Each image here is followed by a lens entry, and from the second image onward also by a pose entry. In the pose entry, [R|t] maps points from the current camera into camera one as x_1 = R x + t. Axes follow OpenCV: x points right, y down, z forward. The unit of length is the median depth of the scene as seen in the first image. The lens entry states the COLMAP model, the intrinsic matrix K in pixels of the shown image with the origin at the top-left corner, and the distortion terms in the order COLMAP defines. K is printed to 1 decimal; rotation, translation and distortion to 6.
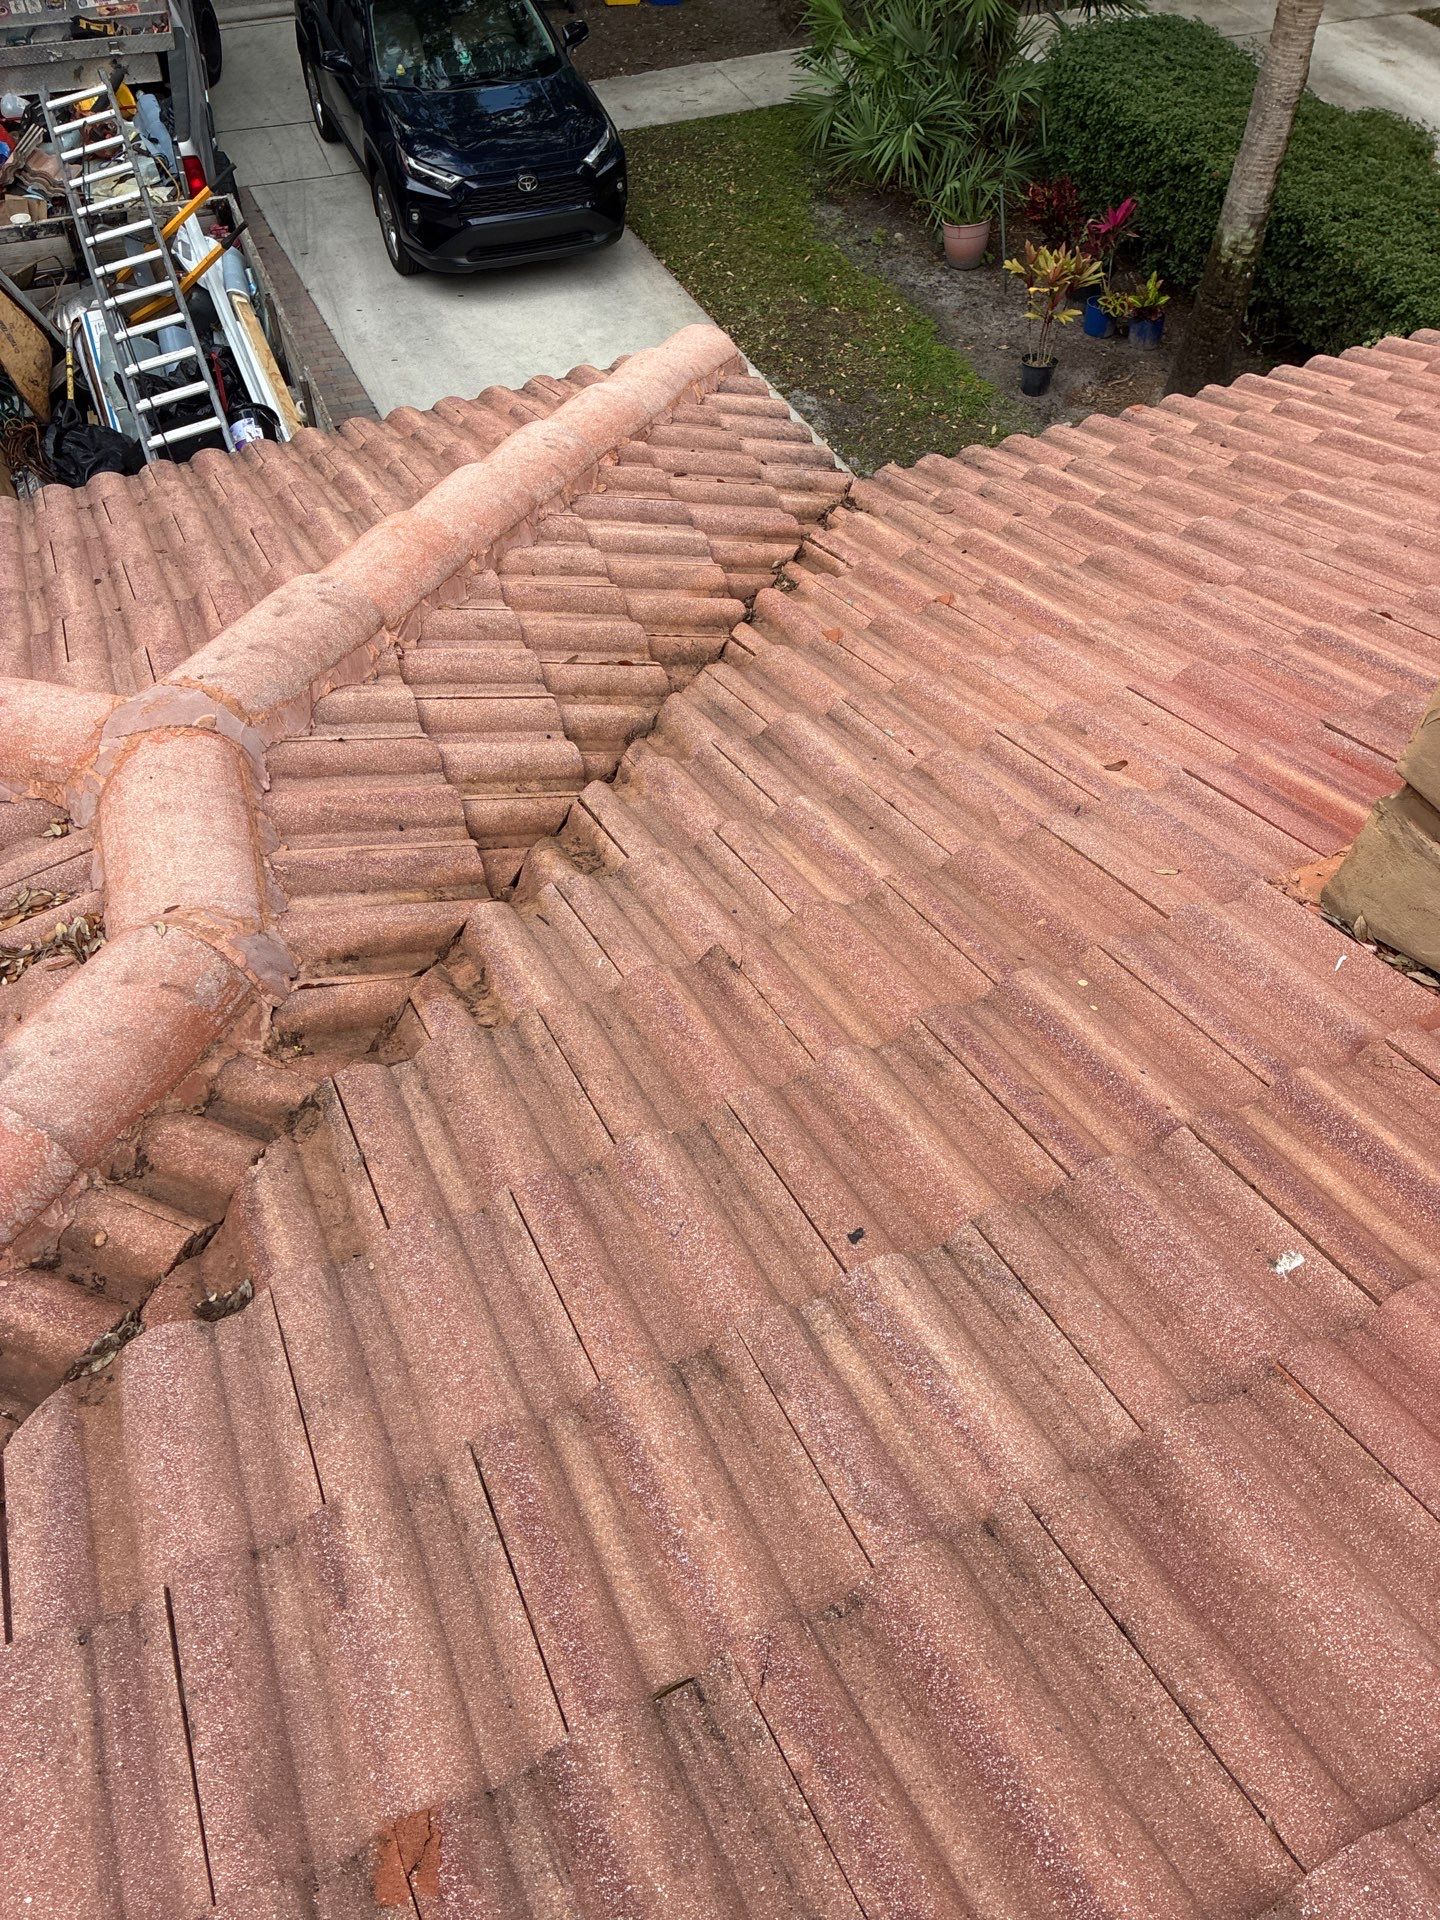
lens RADIAL K [[1448.1, 0, 749.2], [0, 1448.1, 952.5], [0, 0, 1]] dist [0.054224, -0.068284]
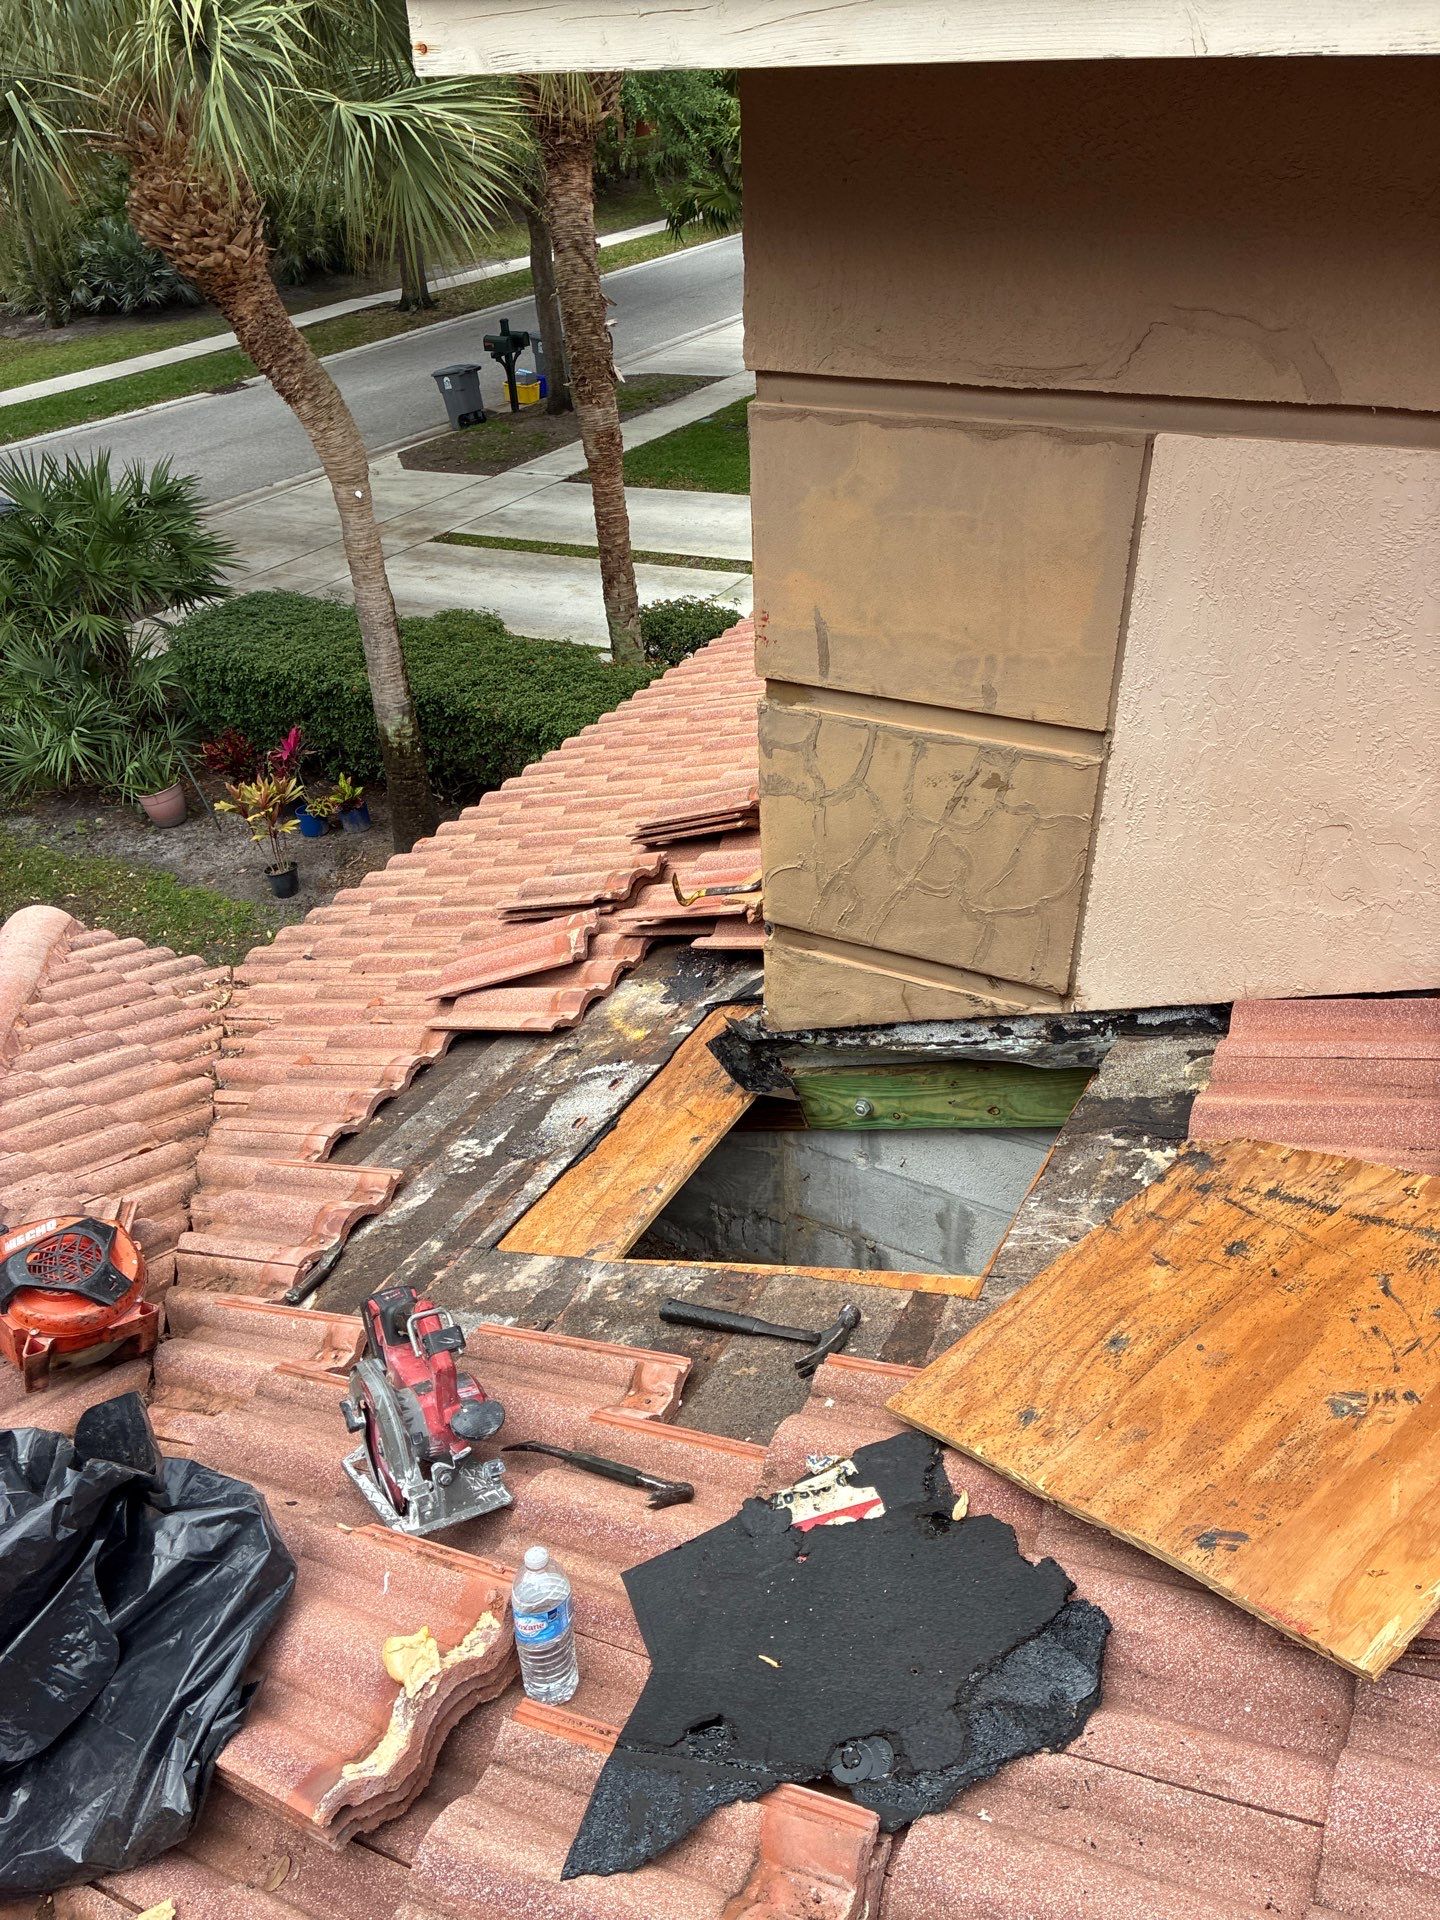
lens RADIAL K [[1448.1, 0, 716.0], [0, 1448.1, 965.8], [0, 0, 1]] dist [0.054224, -0.068284]
pose [[0.816508, -0.365887, 0.446588, -0.127170], [0.486145, 0.852975, -0.189994, 0.077597], [-0.311412, 0.372239, 0.874335, -0.125839]]
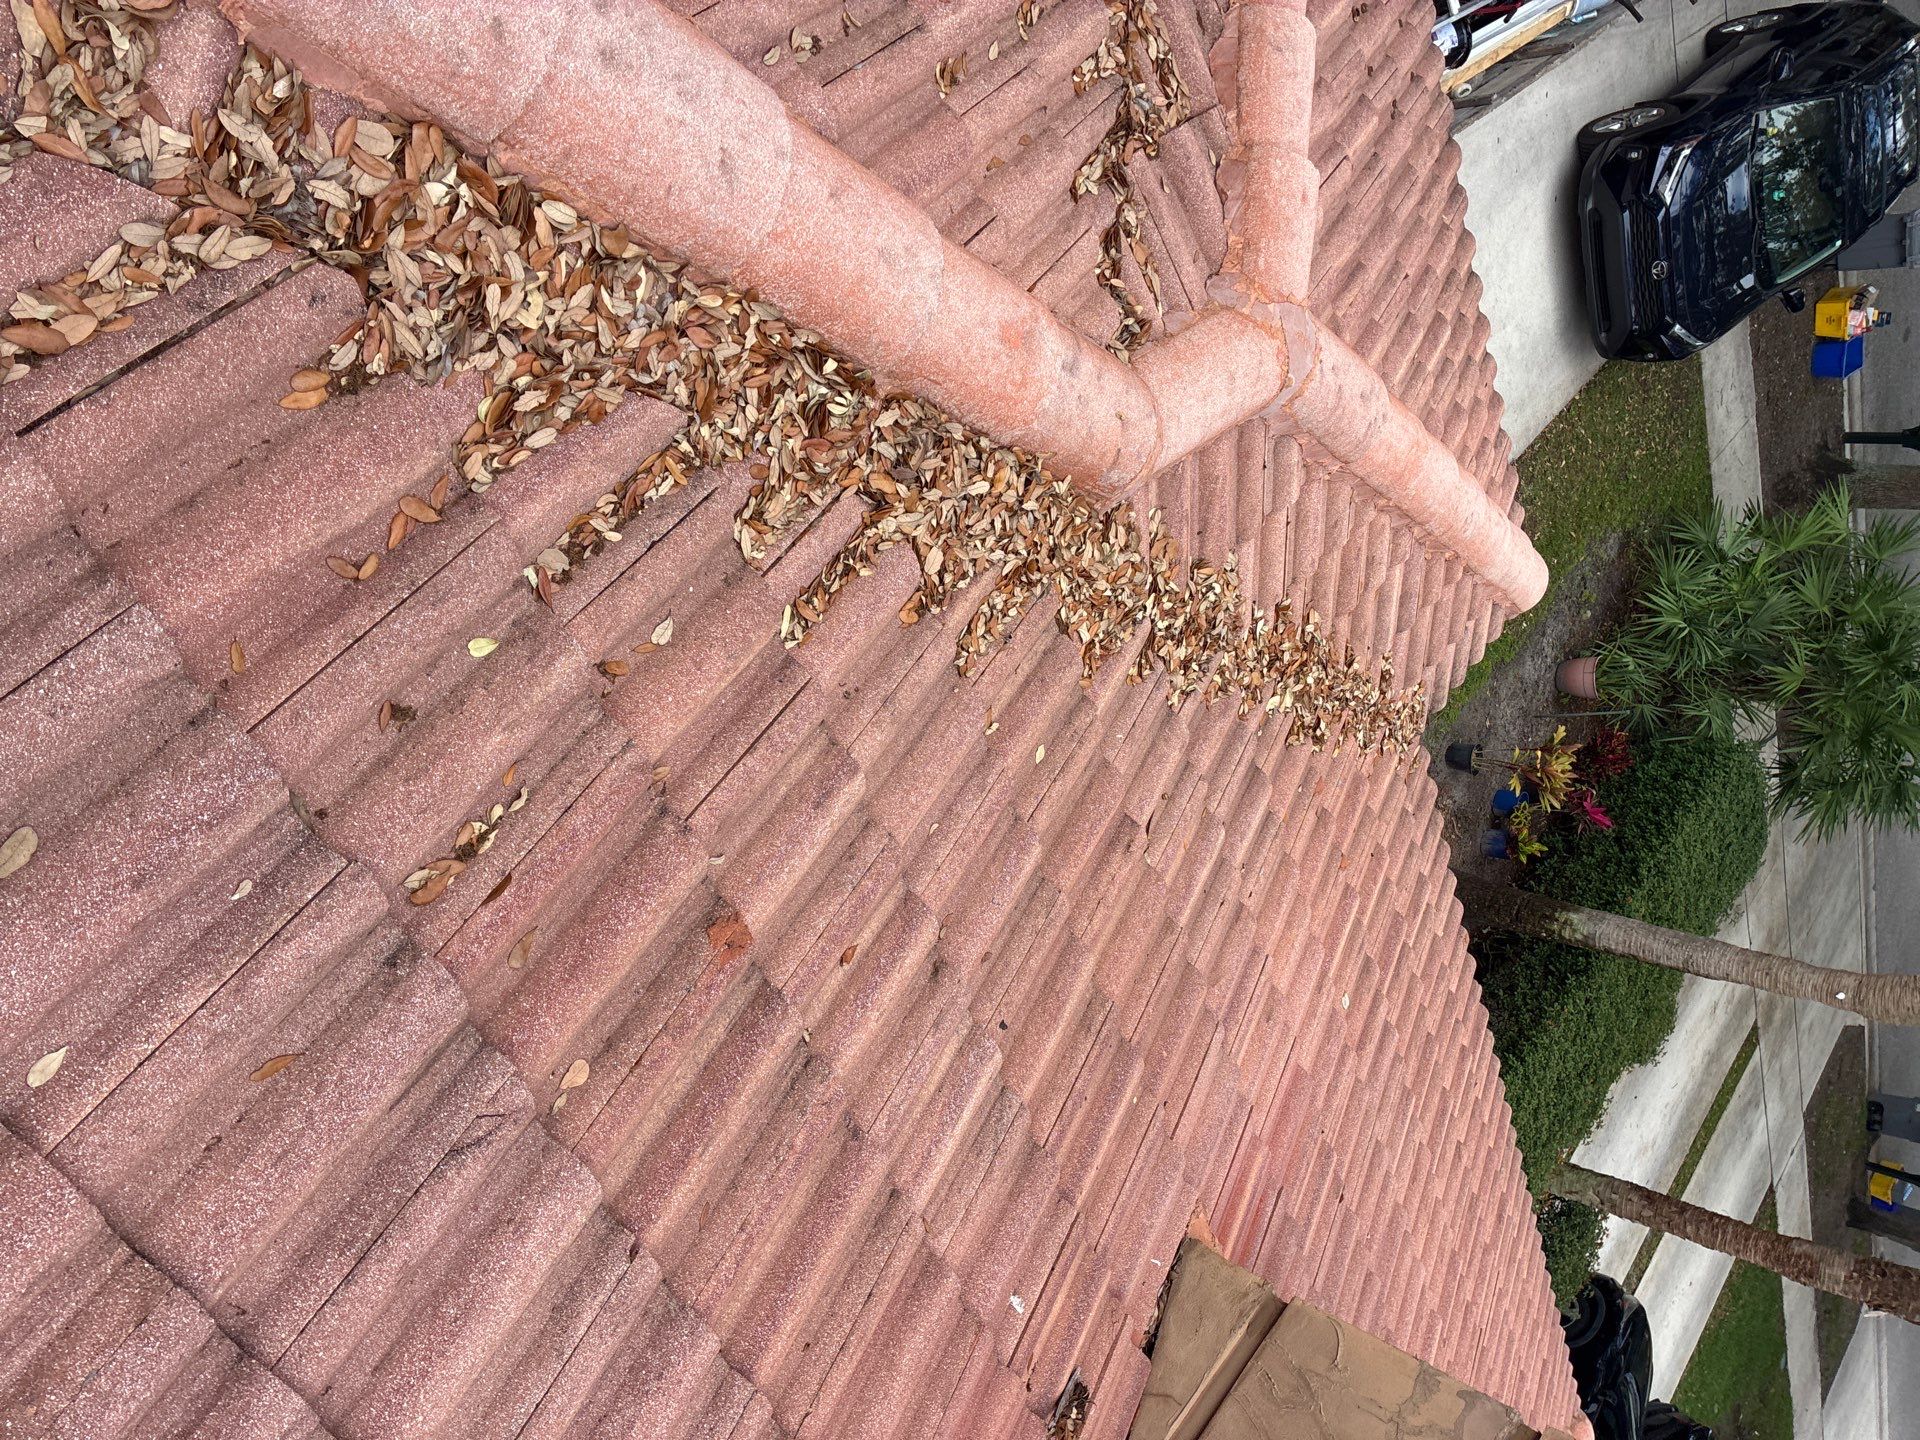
lens RADIAL K [[1448.1, 0, 961.1], [0, 1448.1, 755.3], [0, 0, 1]] dist [0.054224, -0.068284]
pose [[0.051682, 0.970175, 0.236832, -0.209295], [-0.996350, 0.066224, -0.053860, 0.115318], [-0.067937, -0.233184, 0.970056, -0.138394]]
